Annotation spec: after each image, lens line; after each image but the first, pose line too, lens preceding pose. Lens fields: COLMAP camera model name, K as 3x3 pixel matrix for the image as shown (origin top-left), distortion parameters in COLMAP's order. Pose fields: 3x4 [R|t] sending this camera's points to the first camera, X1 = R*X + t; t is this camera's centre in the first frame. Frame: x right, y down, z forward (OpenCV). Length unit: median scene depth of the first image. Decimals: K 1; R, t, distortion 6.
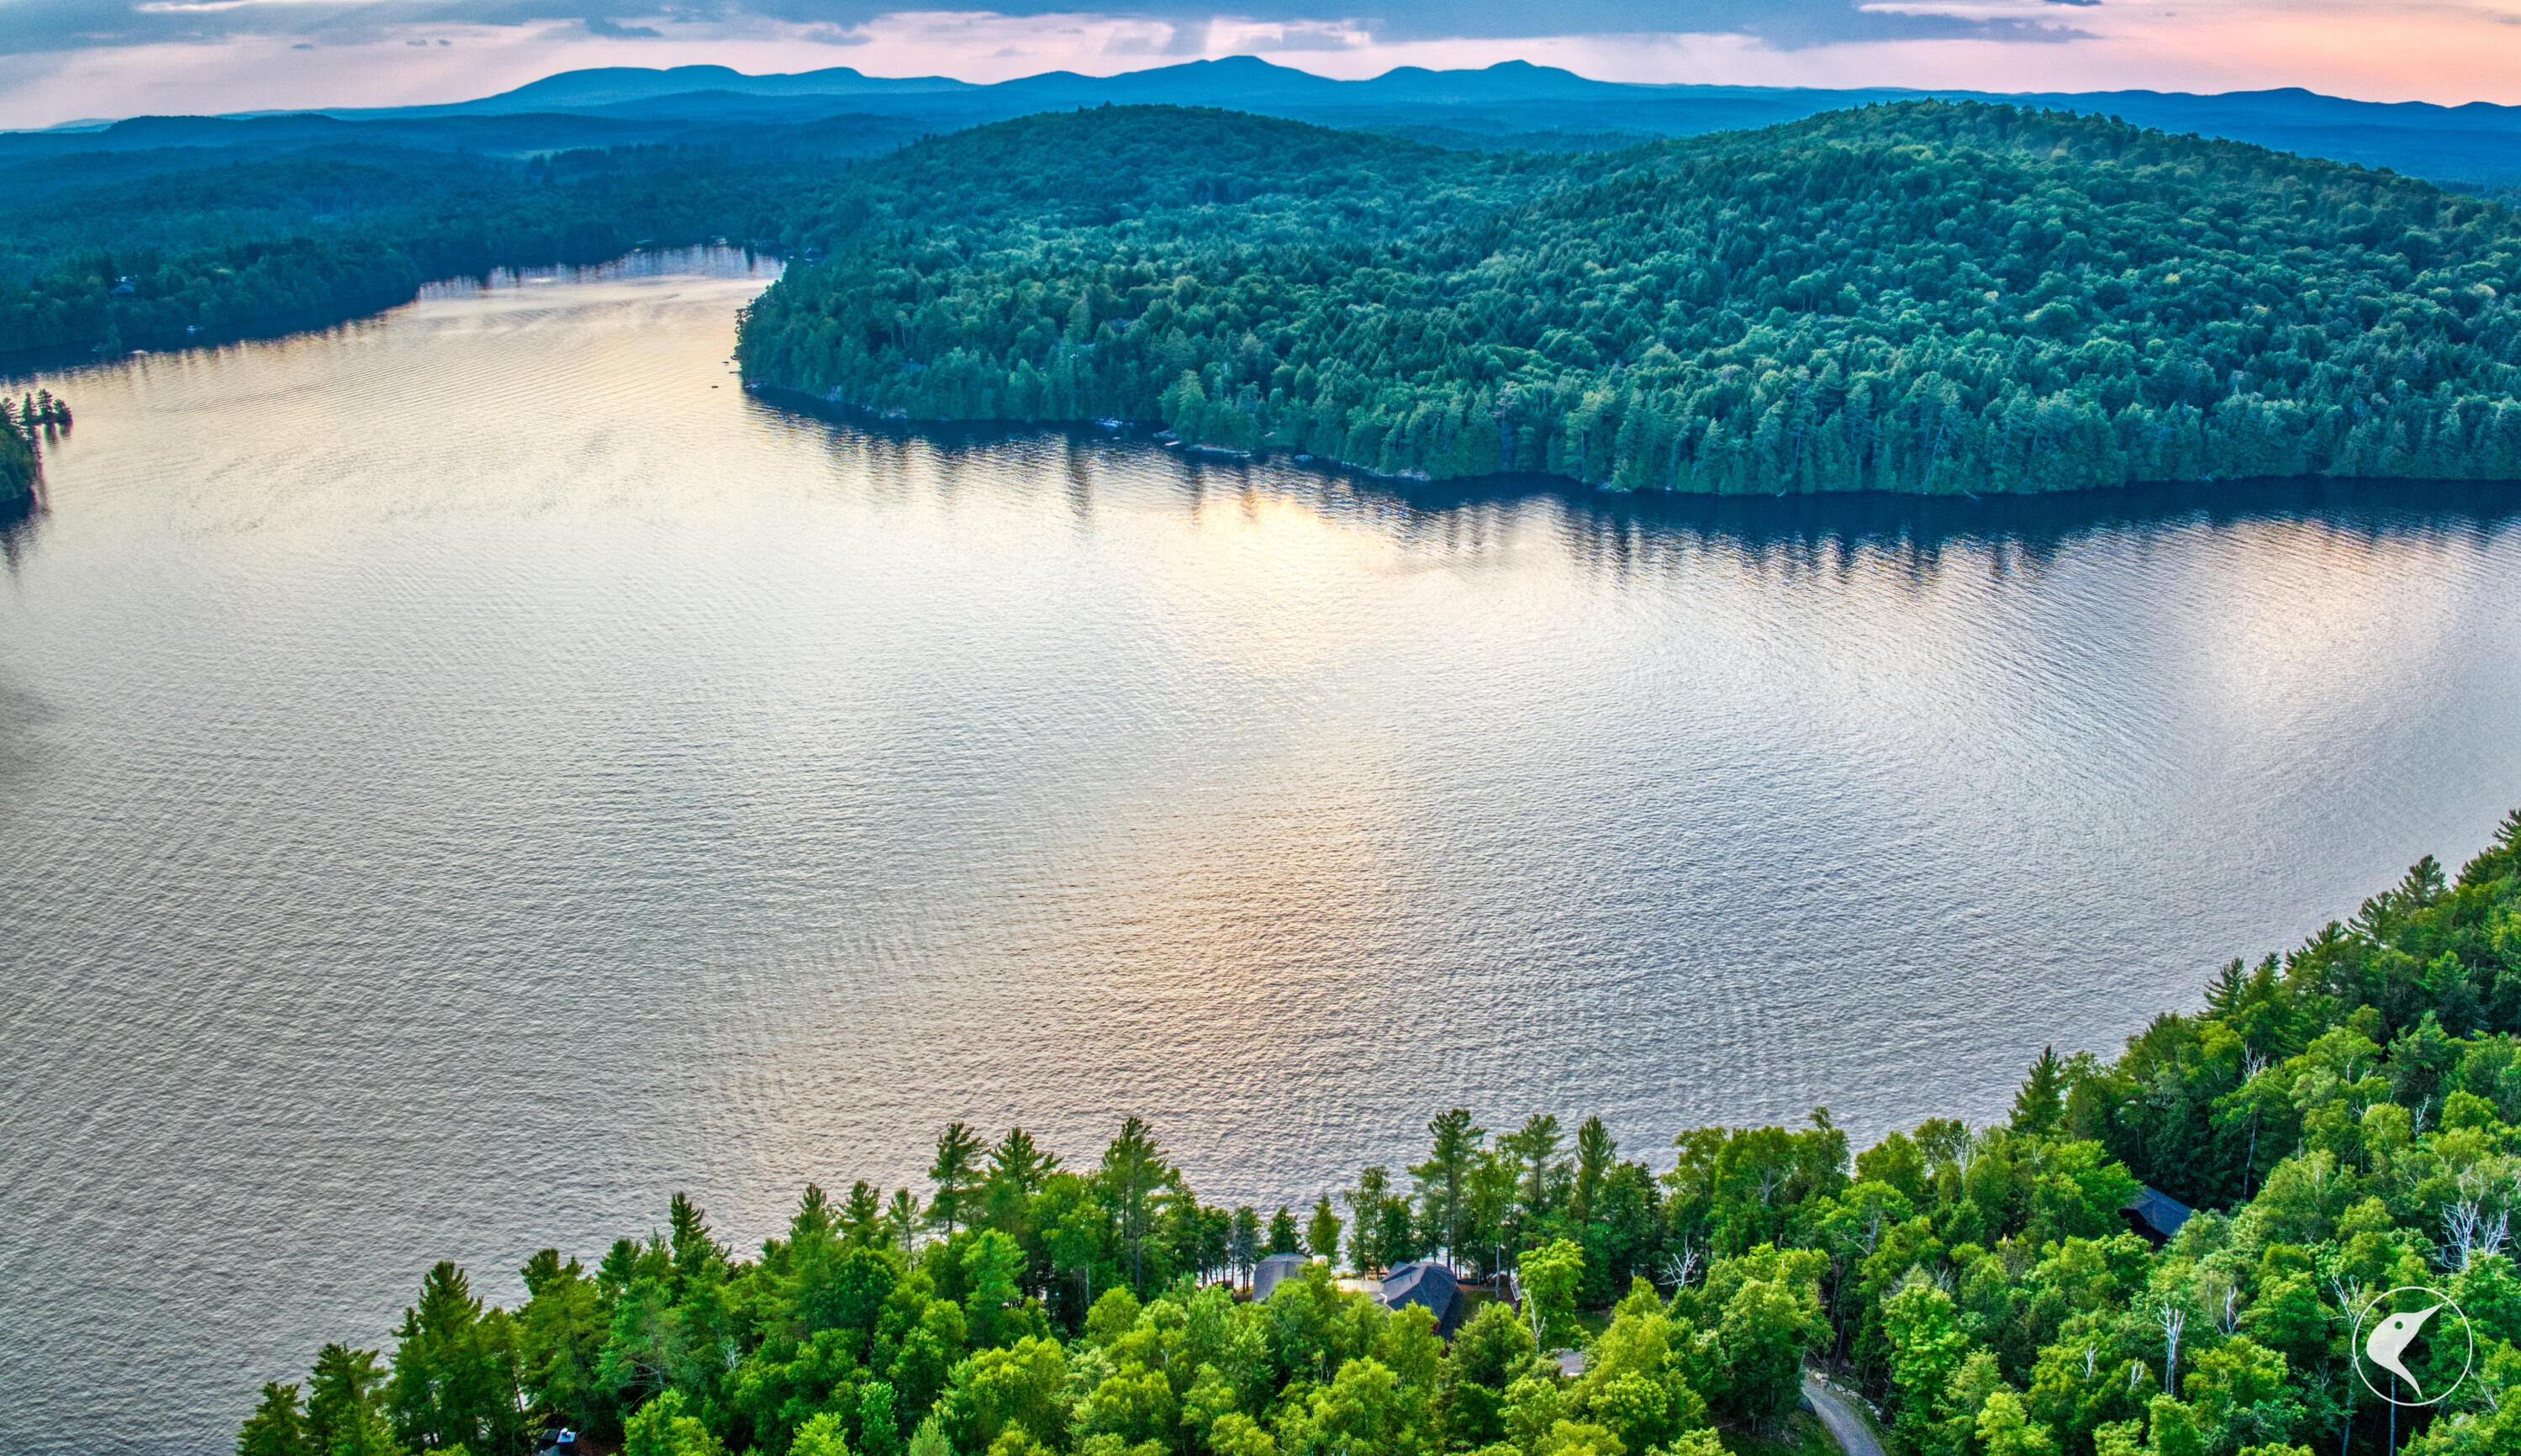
lens RADIAL K [[1709.3, 0, 1318.7], [0, 1709.3, 734.6], [0, 0, 1]] dist [-0.095657, -0.002722]
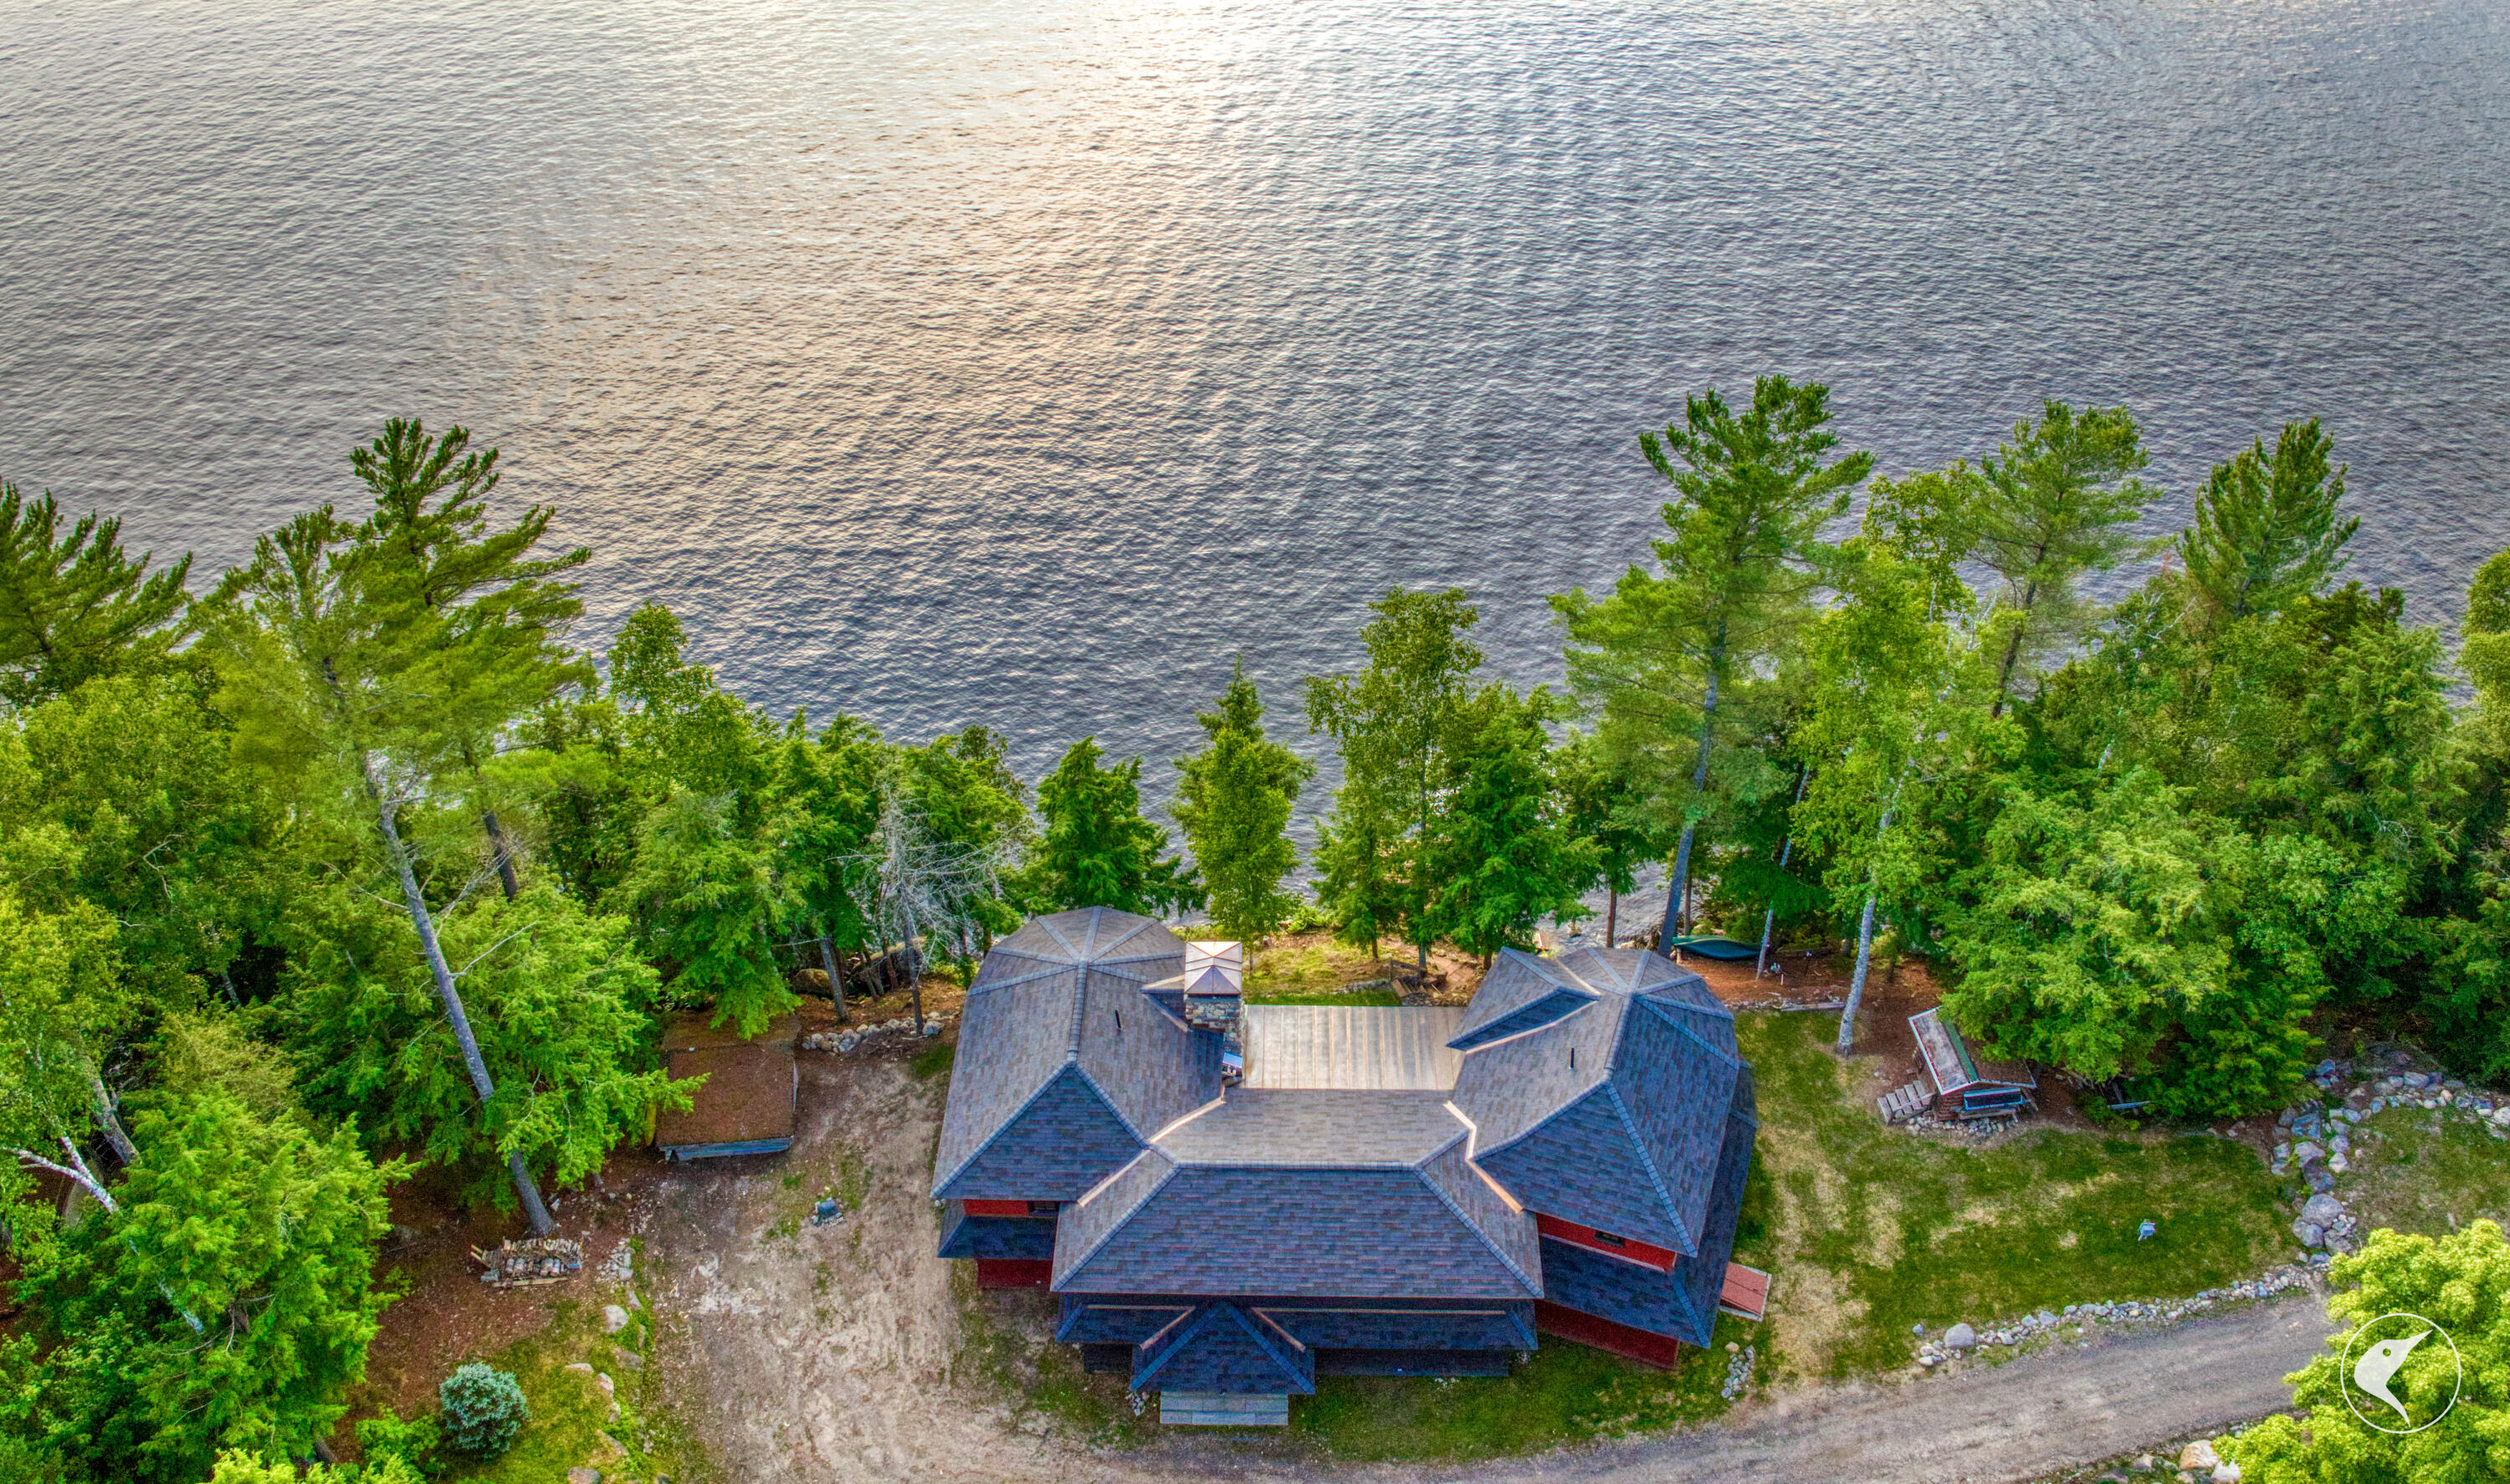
lens RADIAL K [[1818.2, 0, 1285.9], [0, 1818.2, 737.9], [0, 0, 1]] dist [-0.110618, 0.003585]
pose [[0.999994, -0.002662, -0.002079, 0.003447], [0.003271, 0.916636, 0.399709, 0.046353], [0.000841, -0.399713, 0.916640, 0.209979]]
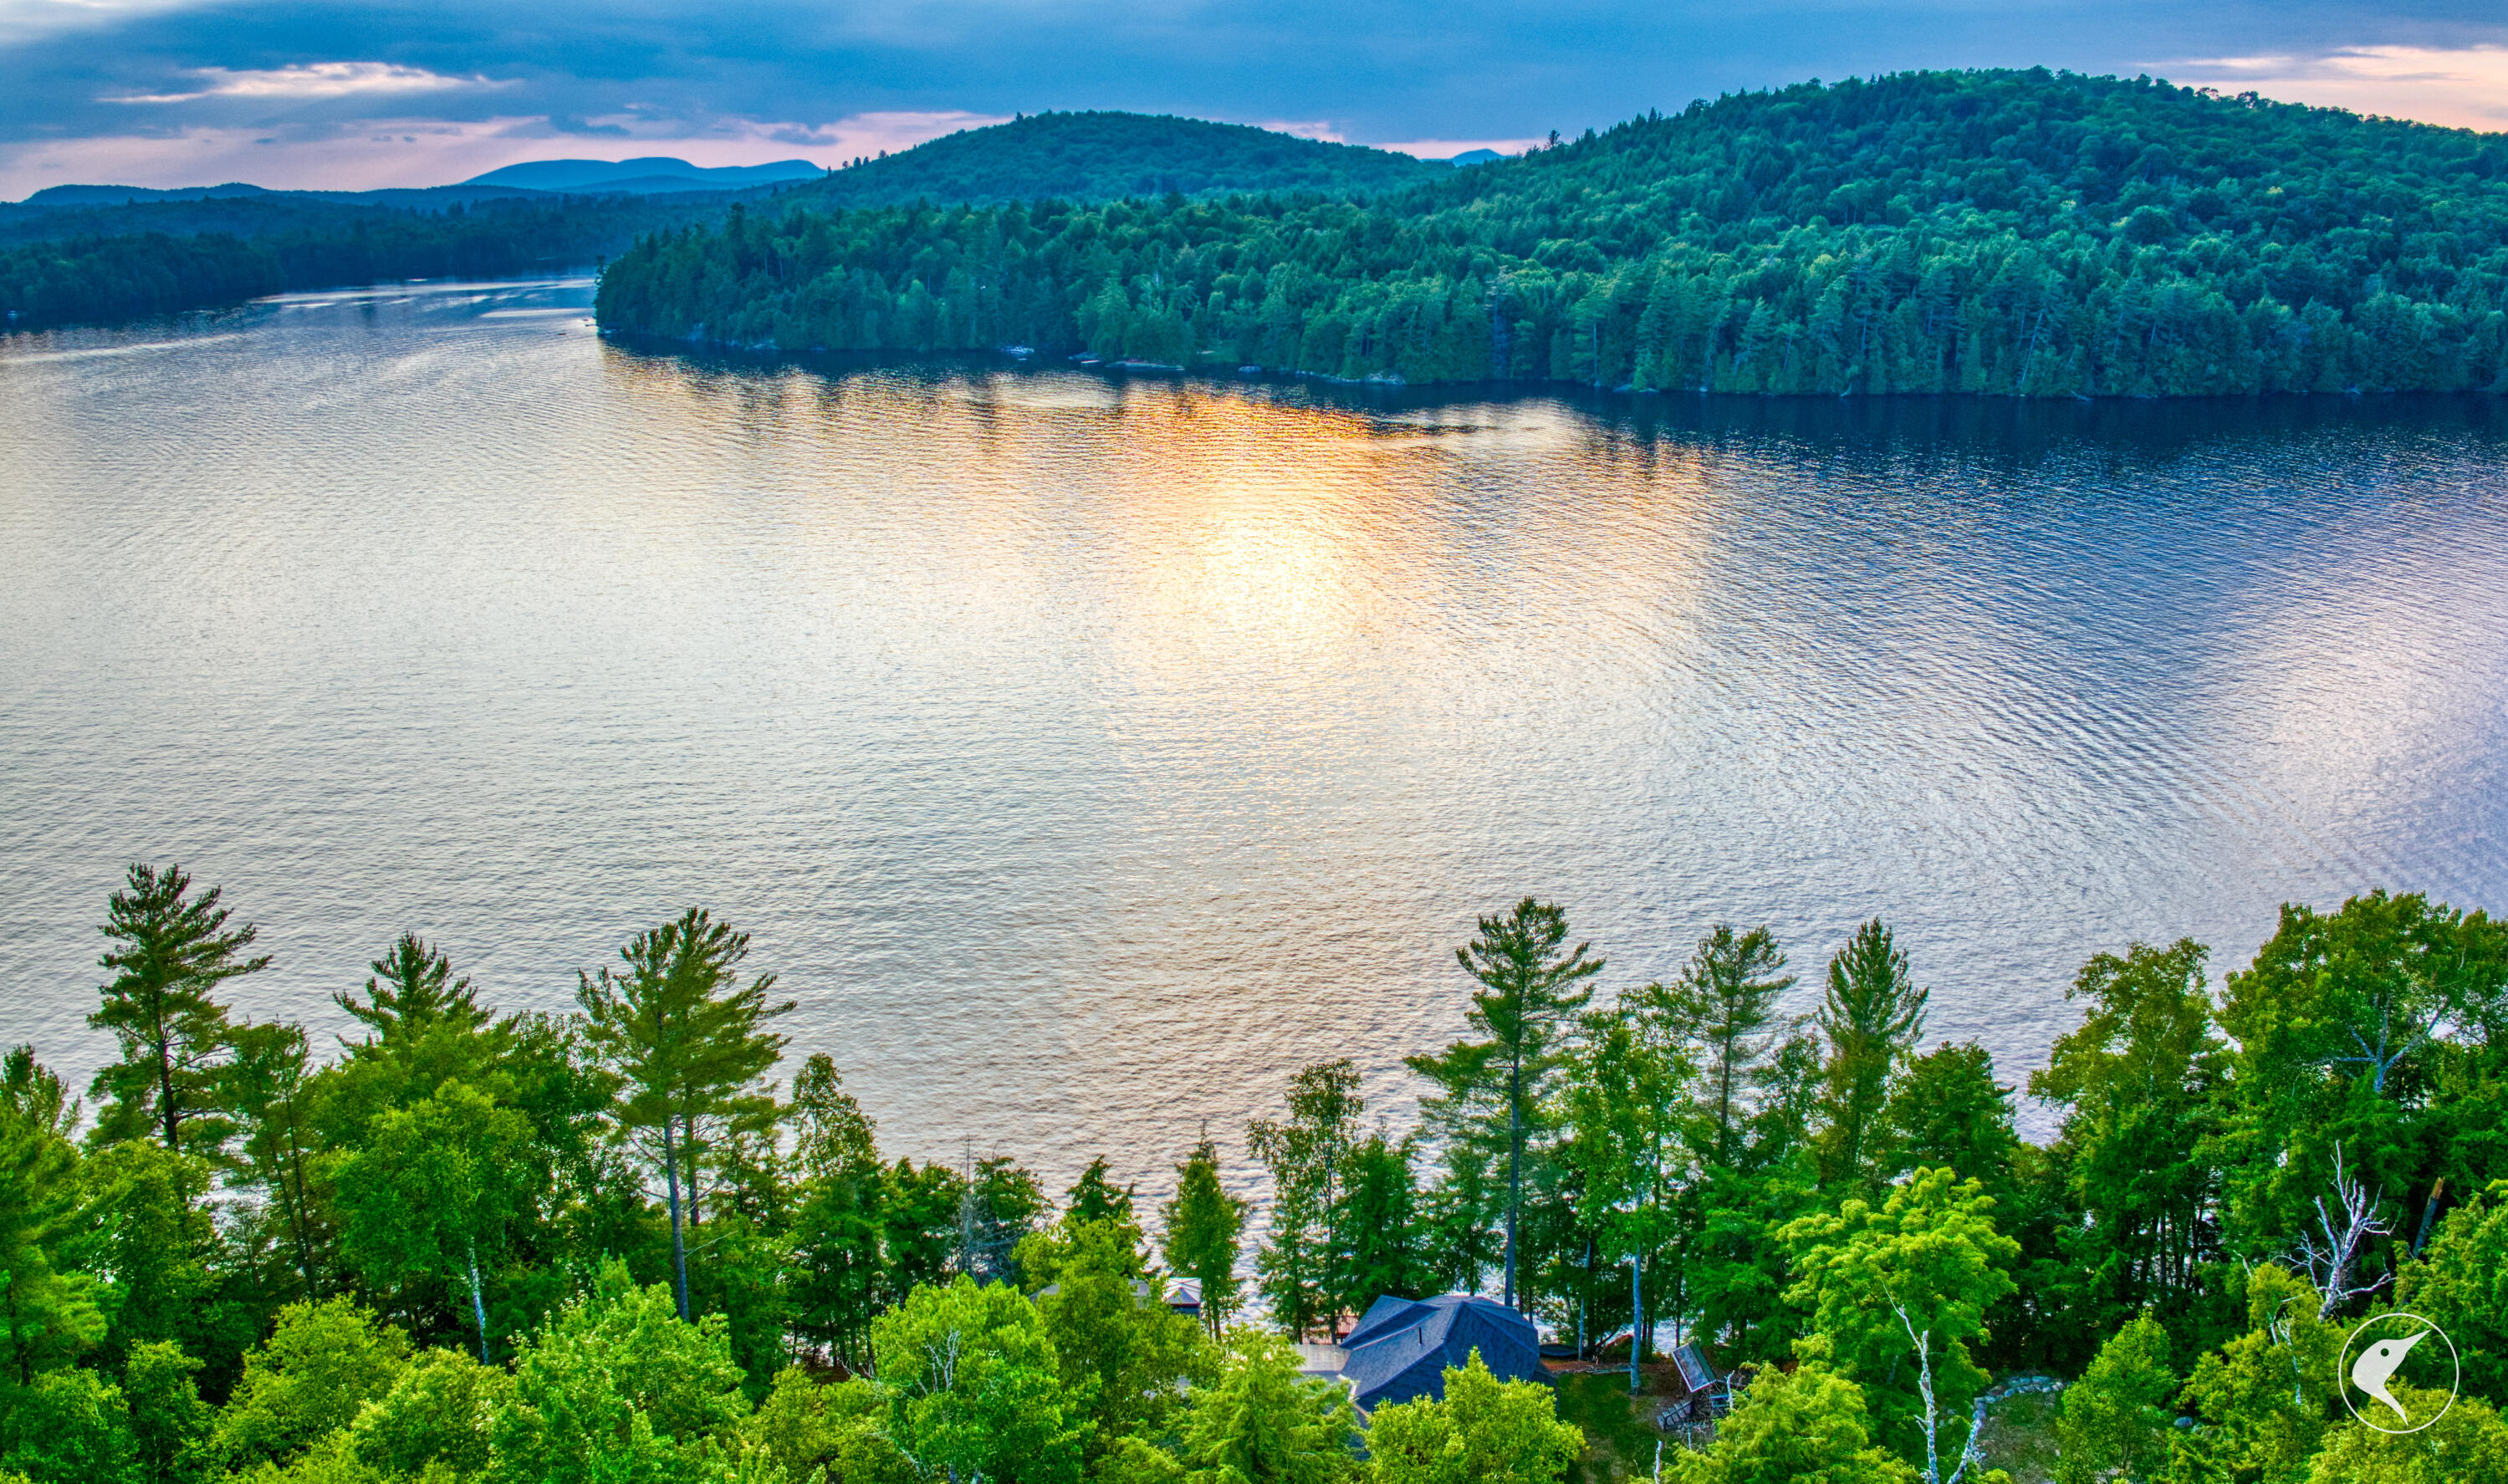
lens RADIAL K [[1816.6, 0, 1284.9], [0, 1816.6, 737.9], [0, 0, 1]] dist [-0.110618, 0.003585]
pose [[0.999995, -0.002372, 0.002026, 0.006562], [0.002460, 0.999020, -0.044187, 0.056298], [-0.001919, 0.044192, 0.999021, 0.162414]]
